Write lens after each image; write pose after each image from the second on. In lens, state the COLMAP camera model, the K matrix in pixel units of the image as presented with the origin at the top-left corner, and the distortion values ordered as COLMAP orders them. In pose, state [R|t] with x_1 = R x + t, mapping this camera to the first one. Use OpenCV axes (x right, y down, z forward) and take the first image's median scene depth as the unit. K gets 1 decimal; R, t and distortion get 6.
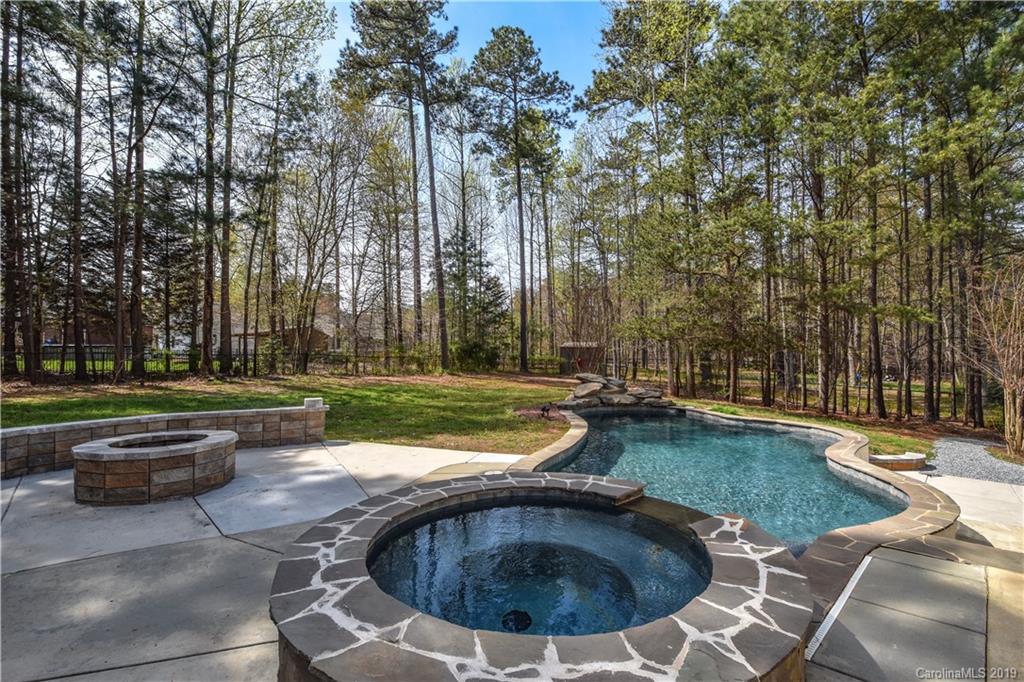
lens RADIAL K [[449.9, 0, 514.2], [0, 449.9, 341.3], [0, 0, 1]] dist [0.005614, -0.015167]
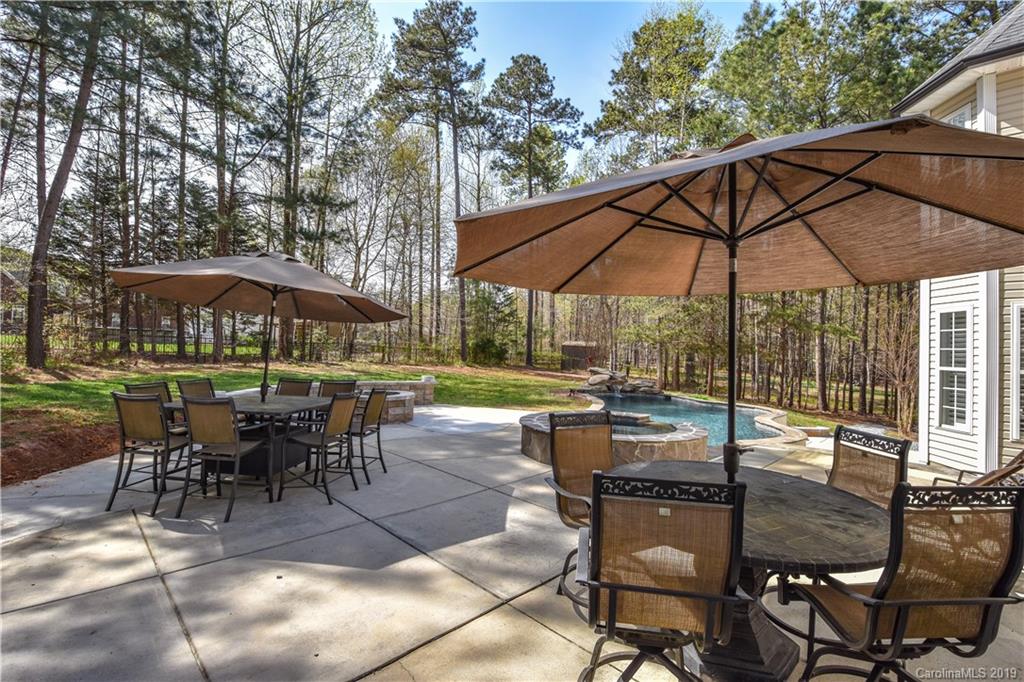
lens RADIAL K [[449.9, 0, 515.2], [0, 449.9, 343.2], [0, 0, 1]] dist [0.005614, -0.015167]
pose [[0.999042, 0.035075, 0.026167, -0.056441], [-0.035425, 0.999288, 0.013011, -0.003761], [-0.025692, -0.013925, 0.999573, -0.149394]]
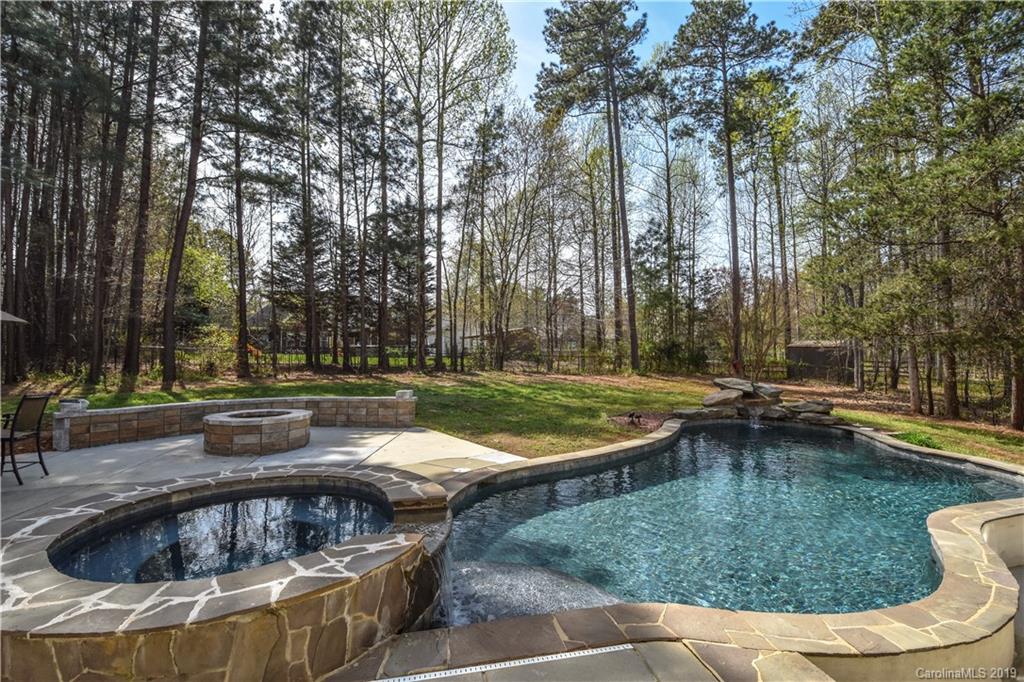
lens RADIAL K [[449.9, 0, 518.2], [0, 449.9, 339.3], [0, 0, 1]] dist [0.005614, -0.015167]
pose [[0.863242, -0.010292, -0.504686, 0.121339], [0.008586, 0.999947, -0.005707, 0.000092], [0.504718, 0.000594, 0.863284, 0.035922]]
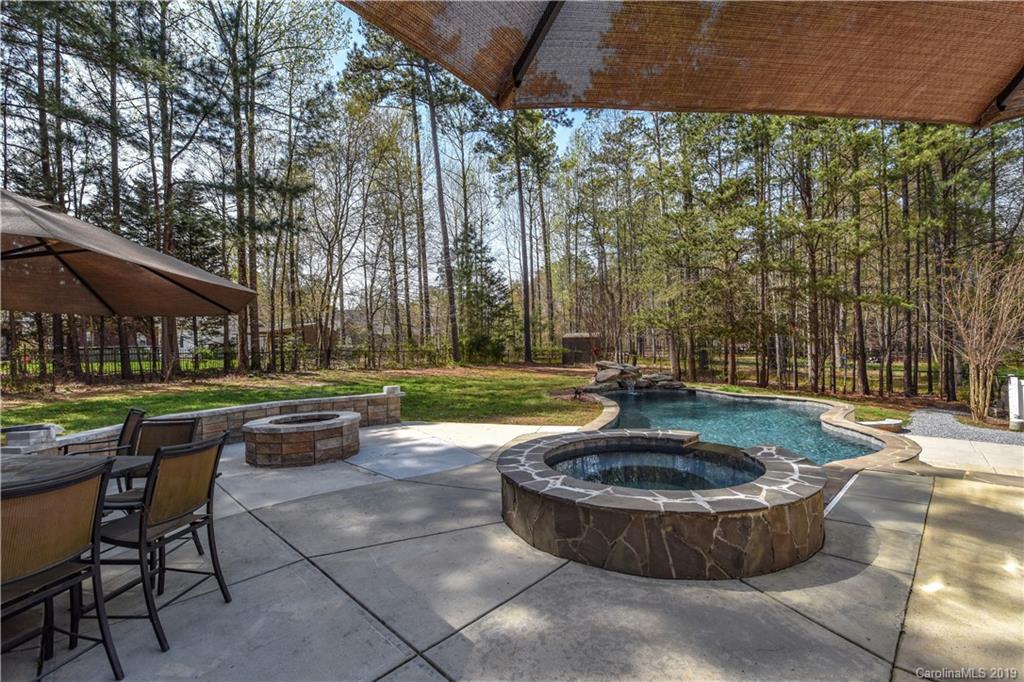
lens RADIAL K [[449.9, 0, 514.3], [0, 449.9, 343.6], [0, 0, 1]] dist [0.005614, -0.015167]
pose [[0.999481, -0.023532, 0.022003, -0.042941], [0.023020, 0.999464, 0.023280, -0.001184], [-0.022539, -0.022761, 0.999487, -0.053309]]
